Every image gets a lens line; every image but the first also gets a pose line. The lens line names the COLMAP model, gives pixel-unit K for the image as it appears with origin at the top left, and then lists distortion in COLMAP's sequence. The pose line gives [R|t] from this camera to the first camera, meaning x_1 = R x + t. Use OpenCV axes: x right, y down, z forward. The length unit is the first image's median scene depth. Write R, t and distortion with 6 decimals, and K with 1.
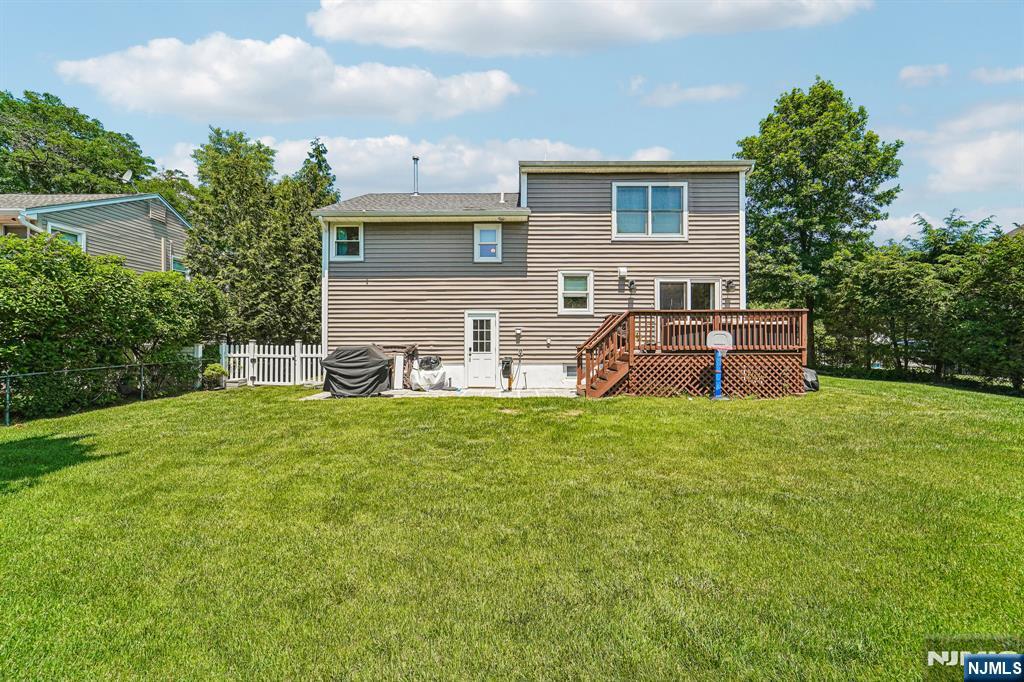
lens RADIAL K [[419.5, 0, 512.9], [0, 419.5, 338.7], [0, 0, 1]] dist [-0.005843, -0.000595]
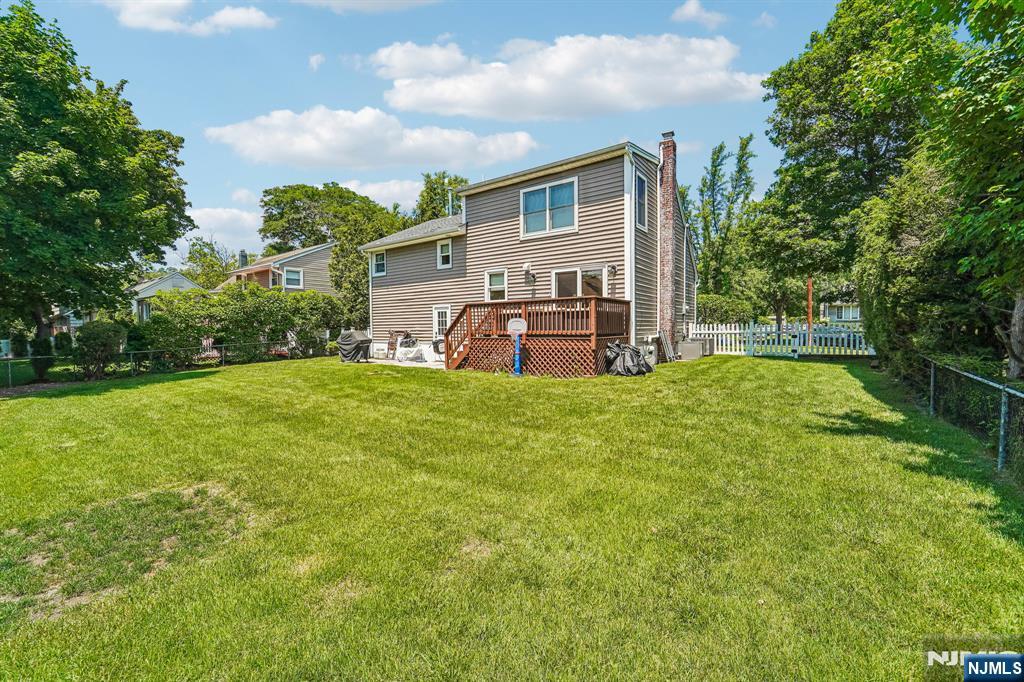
lens RADIAL K [[419.5, 0, 512.9], [0, 419.5, 338.7], [0, 0, 1]] dist [-0.005843, -0.000595]
pose [[0.811511, 0.008954, -0.584268, 0.910271], [0.016871, 0.999107, 0.038743, -0.005808], [0.584093, -0.041298, 0.810636, 0.025681]]
